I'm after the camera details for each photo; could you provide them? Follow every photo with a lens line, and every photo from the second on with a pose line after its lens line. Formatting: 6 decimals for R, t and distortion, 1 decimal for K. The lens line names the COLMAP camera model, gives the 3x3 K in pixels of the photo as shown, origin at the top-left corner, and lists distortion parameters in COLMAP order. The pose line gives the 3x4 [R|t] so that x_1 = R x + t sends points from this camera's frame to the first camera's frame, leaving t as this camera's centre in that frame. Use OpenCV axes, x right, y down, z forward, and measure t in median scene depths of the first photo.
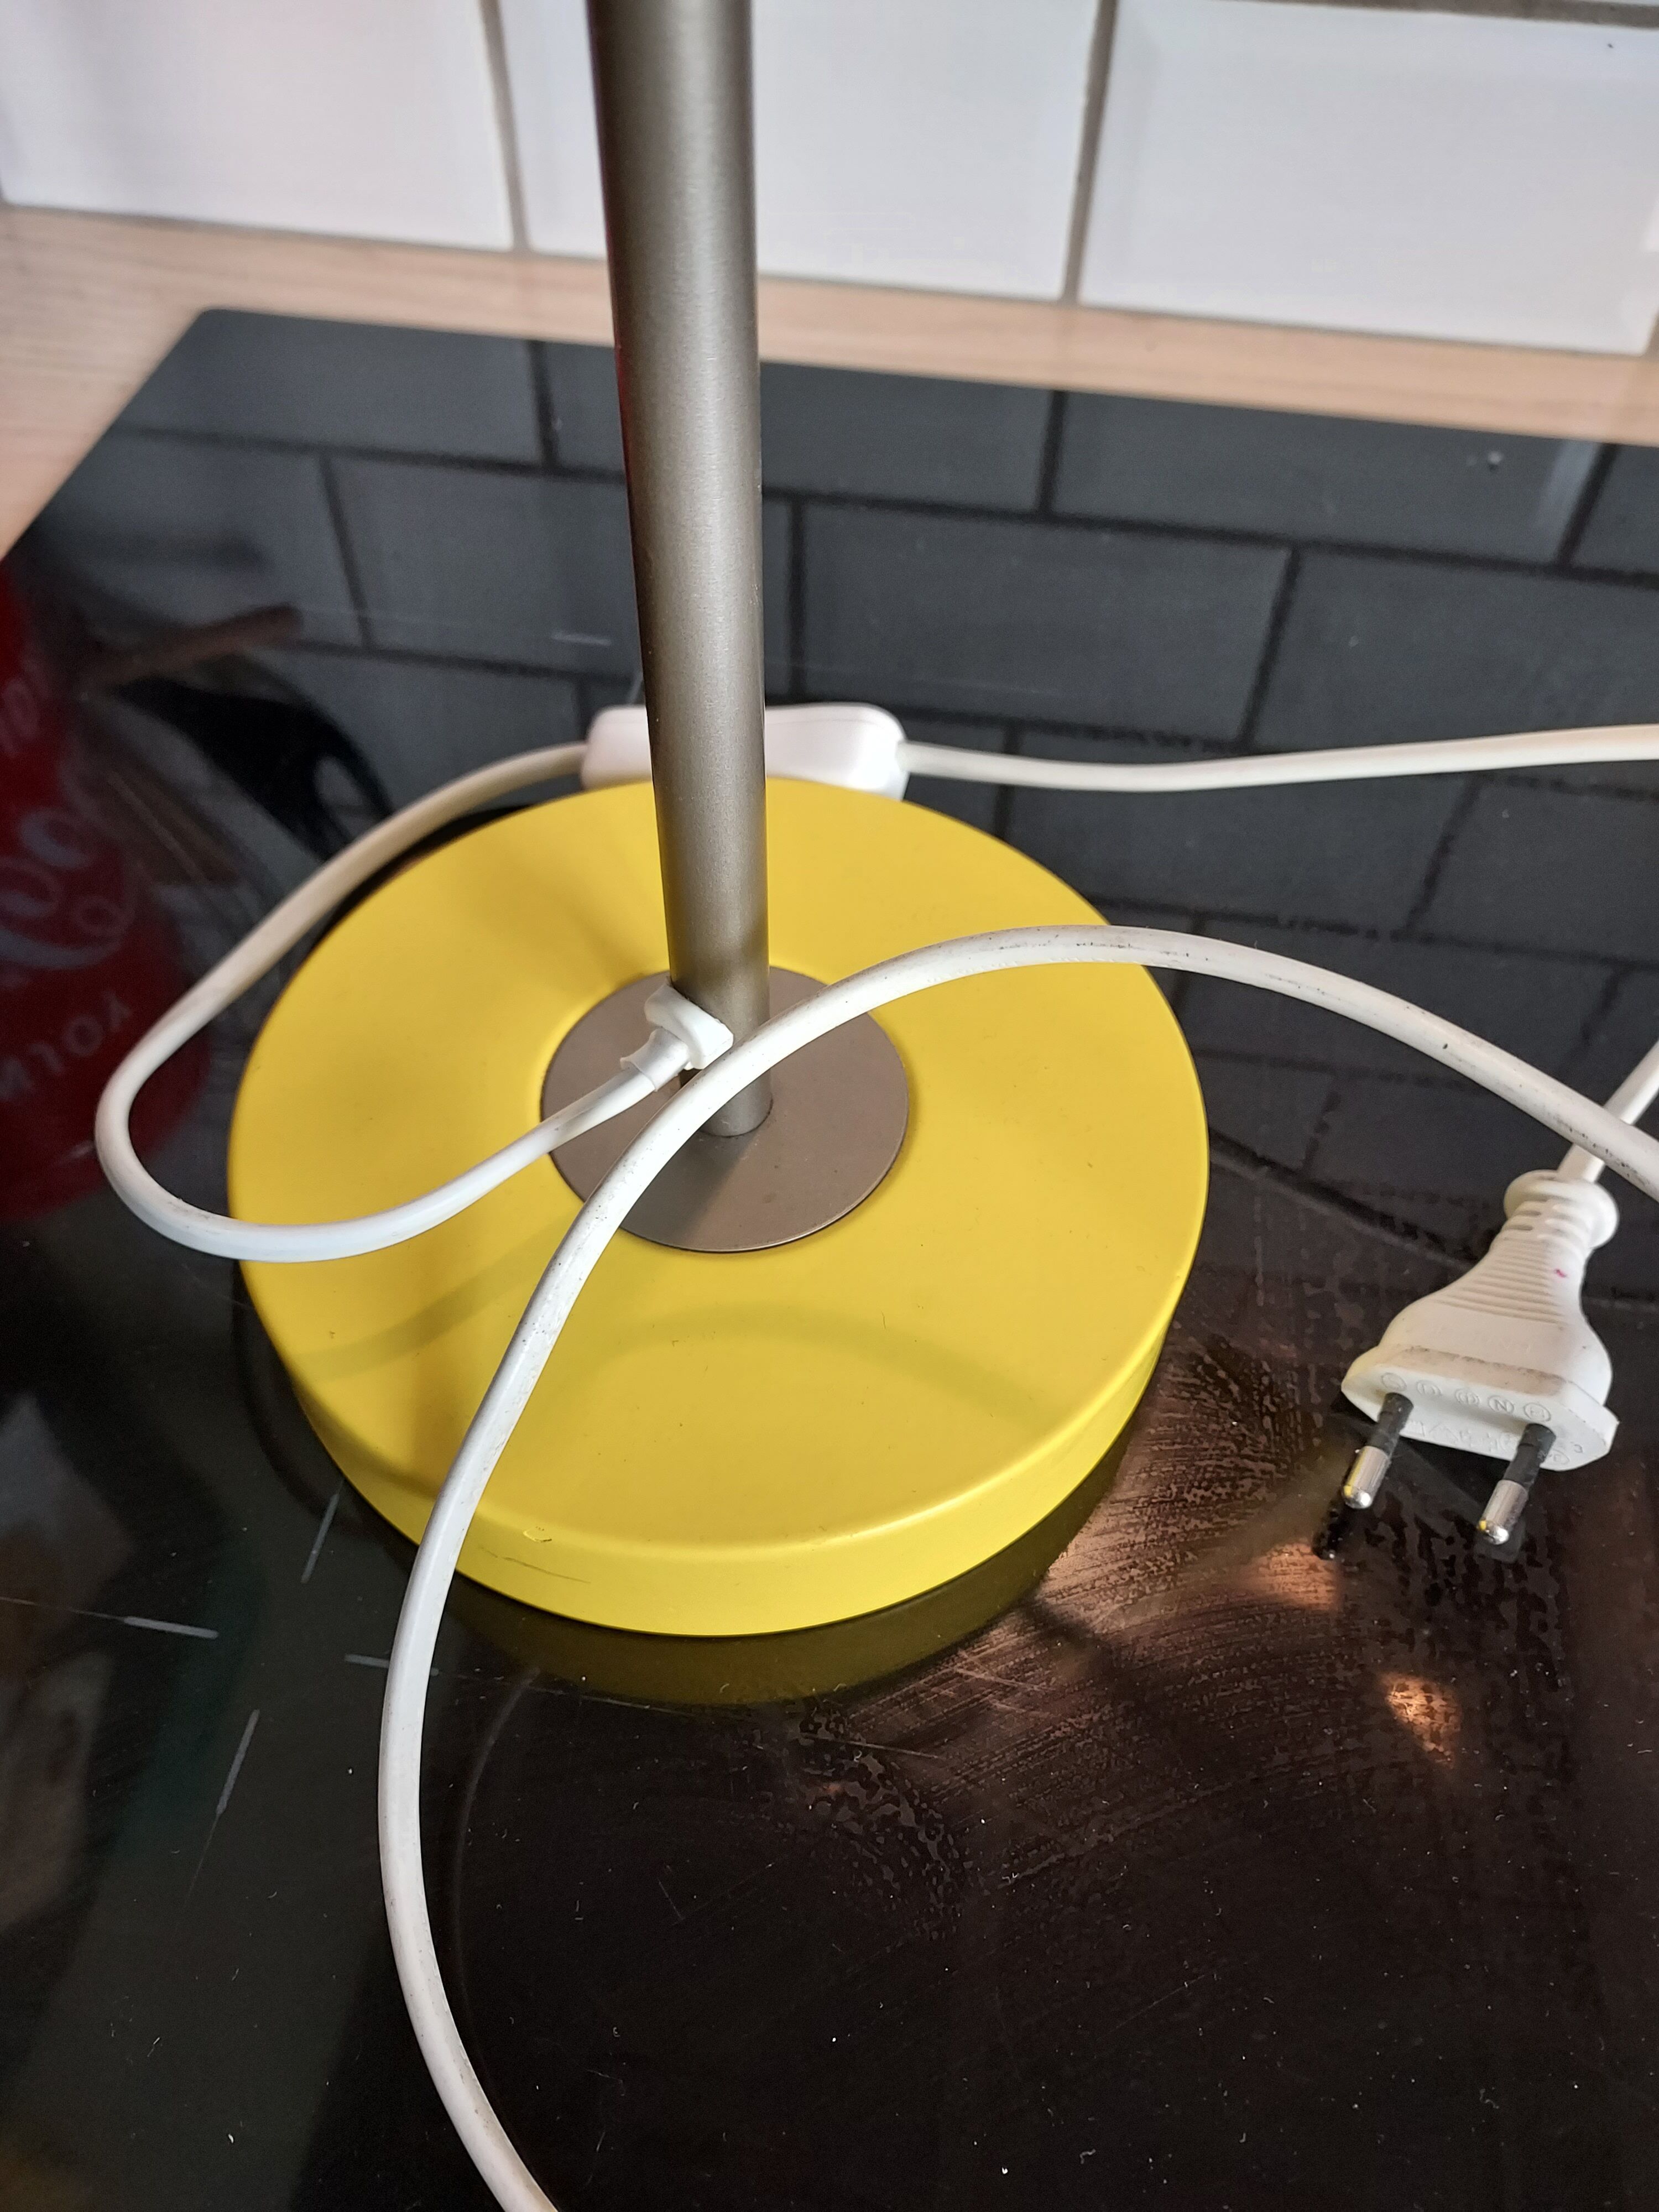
lens RADIAL K [[1575.5, 0, 823.9], [0, 1575.5, 1066.9], [0, 0, 1]] dist [-0.007966, 0.001163]
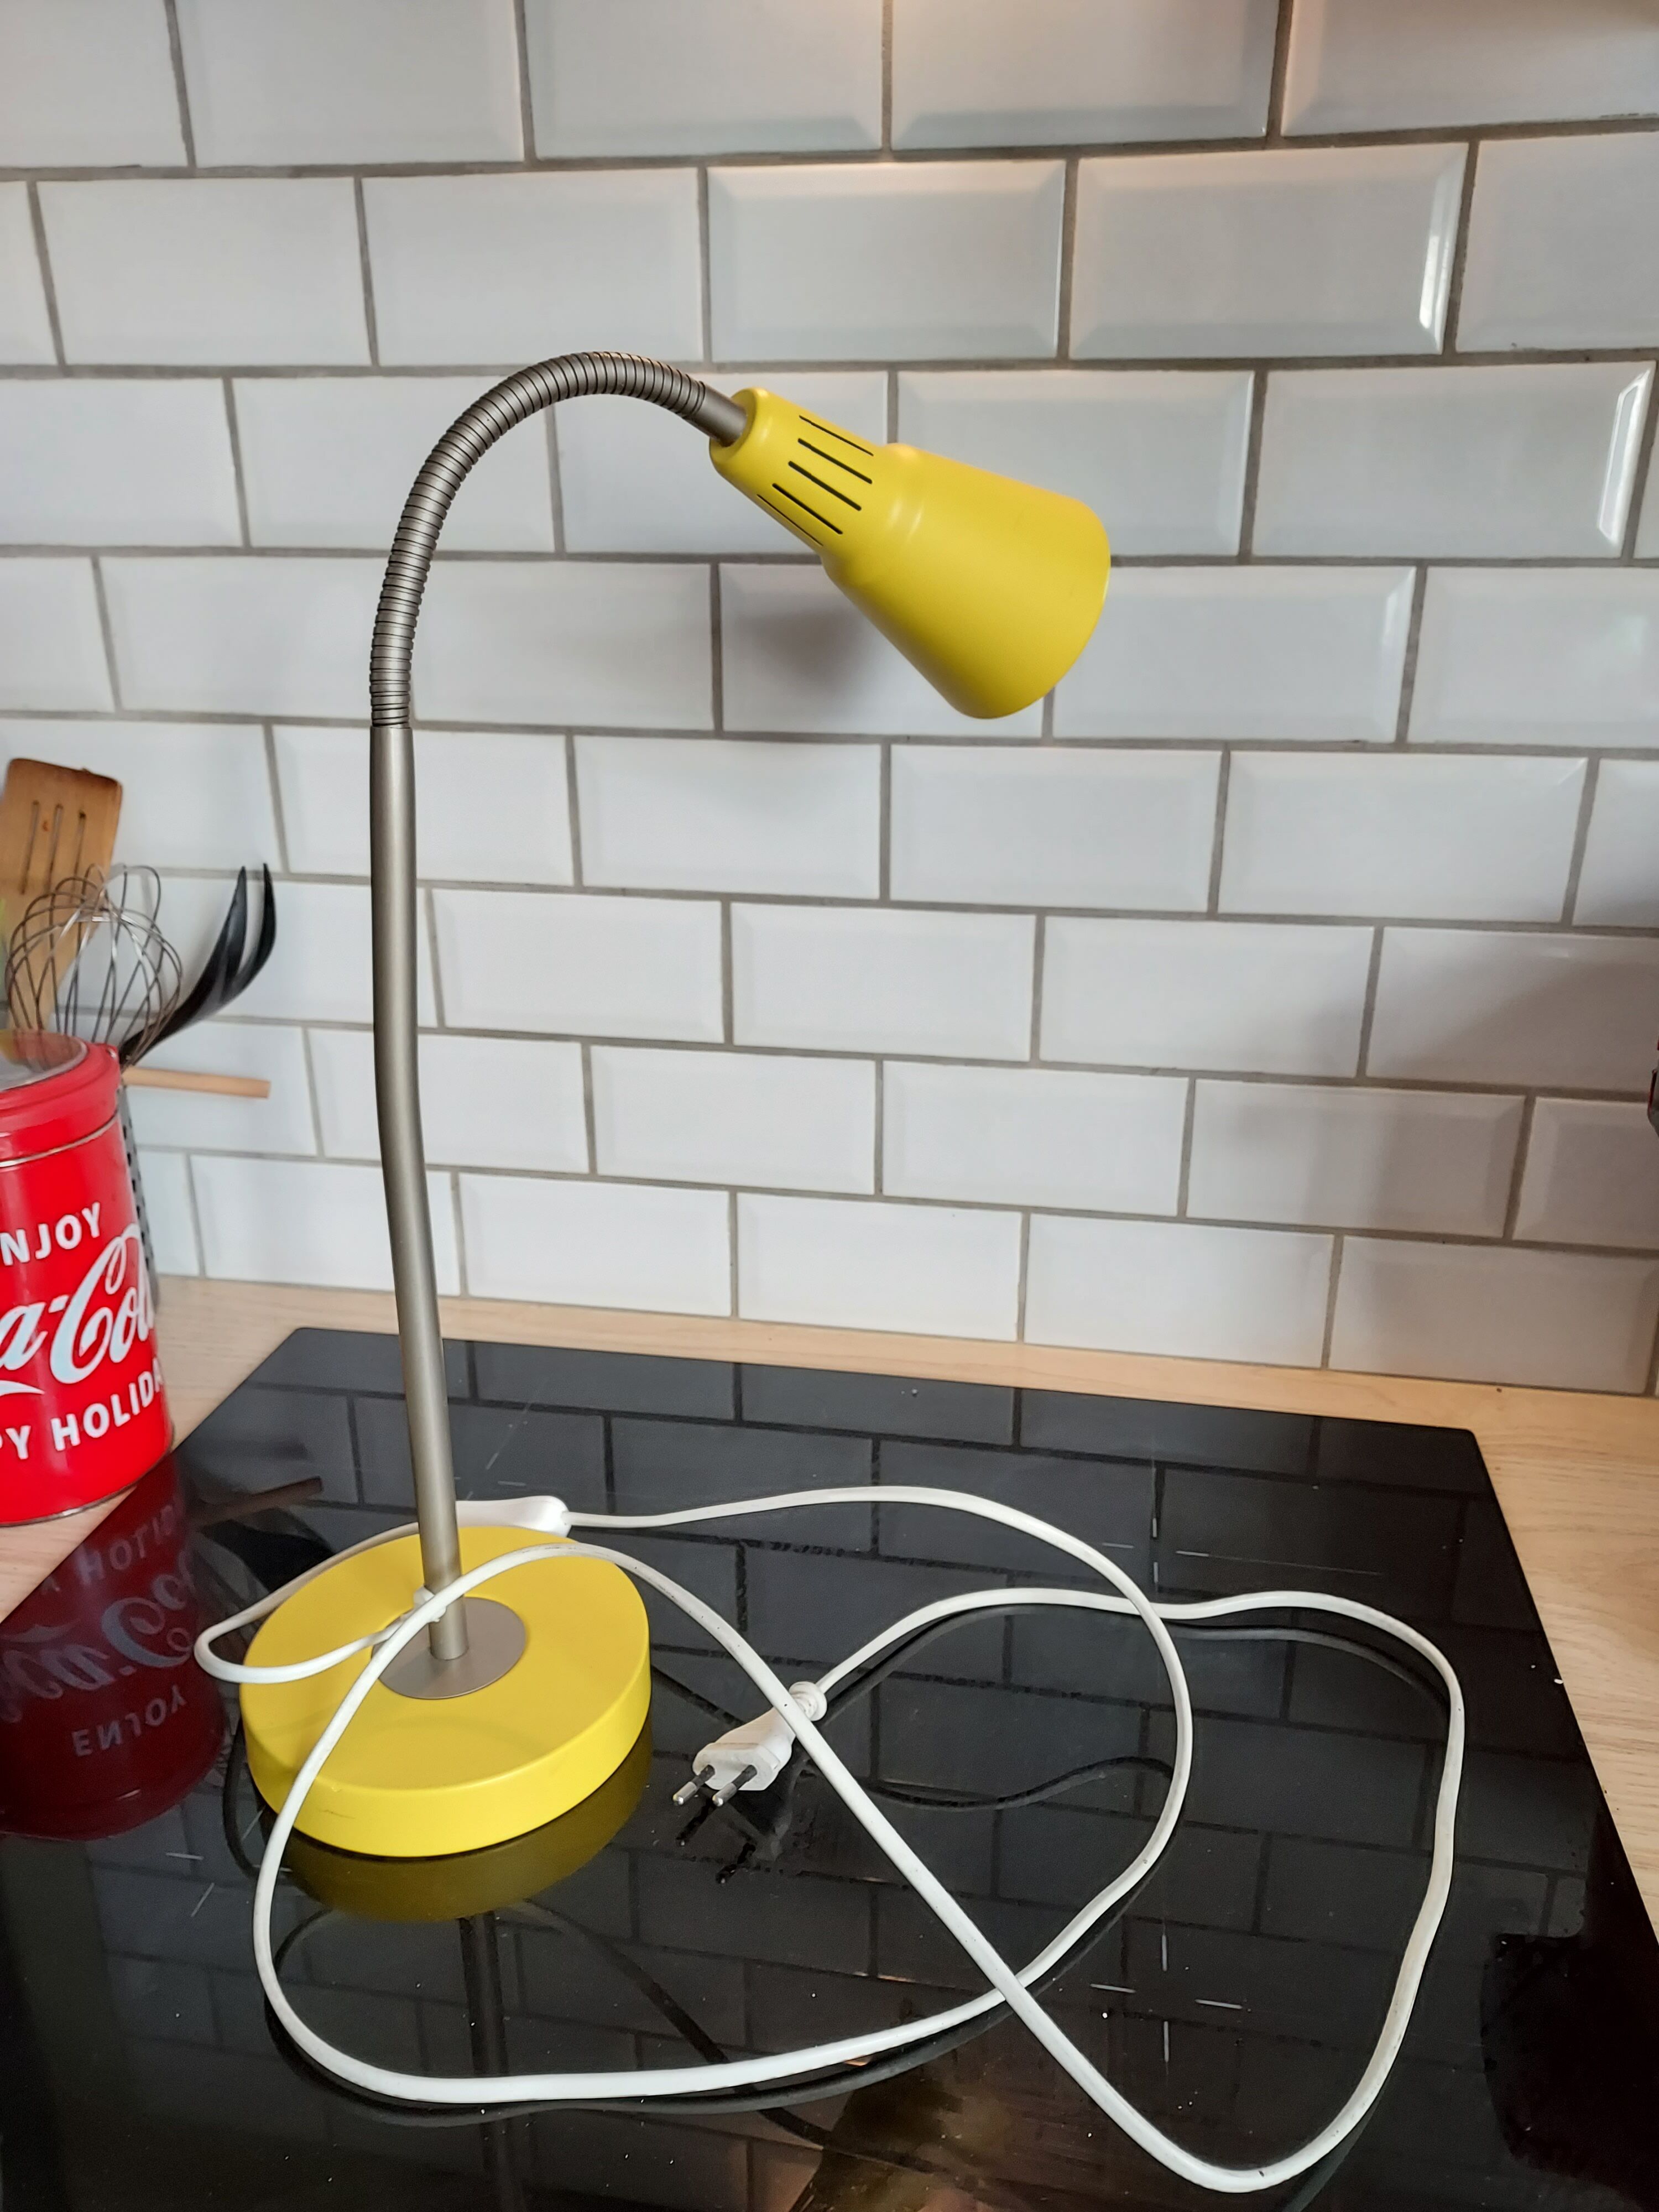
lens RADIAL K [[1575.5, 0, 823.9], [0, 1575.5, 1066.9], [0, 0, 1]] dist [-0.007966, 0.001163]
pose [[0.999399, -0.017718, -0.029799, 0.496269], [-0.001518, 0.836335, -0.548217, 0.496591], [0.034635, 0.547933, 0.835805, -1.219593]]
